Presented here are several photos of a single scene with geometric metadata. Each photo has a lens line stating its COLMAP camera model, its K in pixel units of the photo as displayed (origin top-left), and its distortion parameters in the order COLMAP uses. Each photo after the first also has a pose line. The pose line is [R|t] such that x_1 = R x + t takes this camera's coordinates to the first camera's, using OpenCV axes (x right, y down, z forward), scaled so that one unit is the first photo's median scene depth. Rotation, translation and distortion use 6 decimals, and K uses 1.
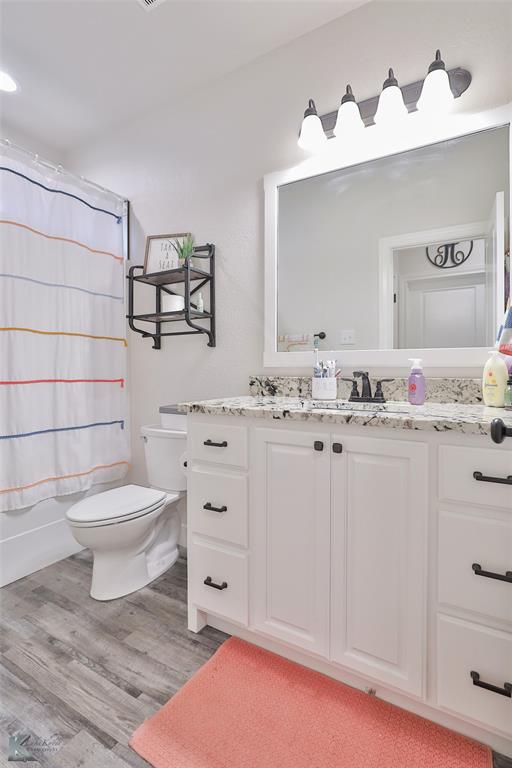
lens RADIAL K [[374.0, 0, 262.5], [0, 374.0, 367.3], [0, 0, 1]] dist [-0.010174, 0.004621]
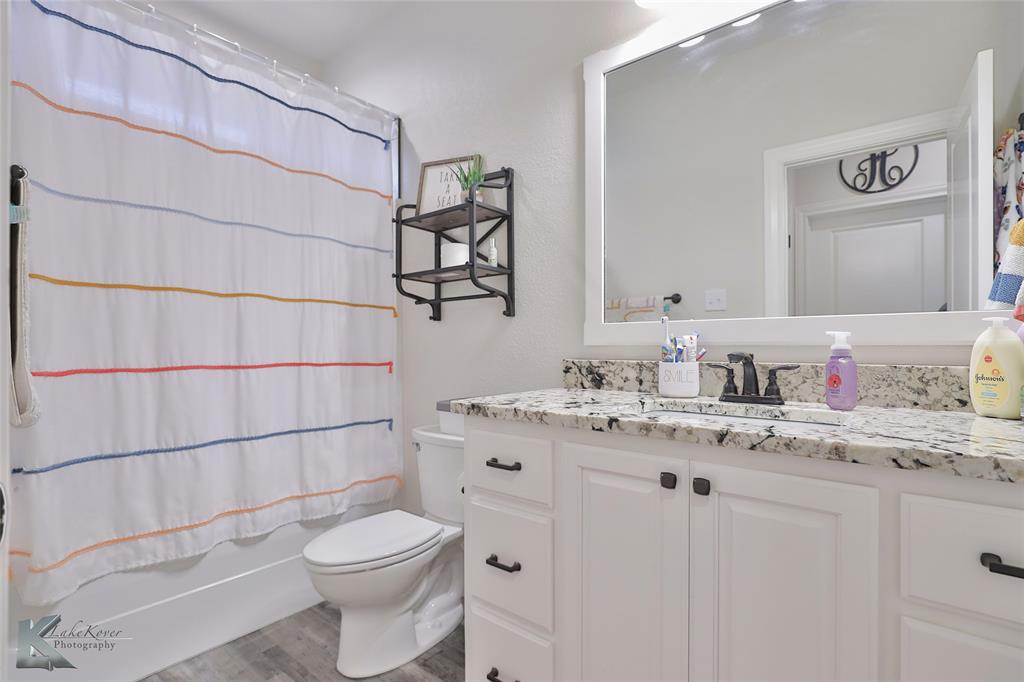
lens RADIAL K [[498.7, 0, 509.8], [0, 498.7, 341.7], [0, 0, 1]] dist [-0.010174, 0.004621]
pose [[0.986317, -0.002810, -0.164838, 0.018747], [0.002007, 0.999985, -0.005037, -0.003098], [0.164850, 0.004637, 0.986308, 0.100722]]
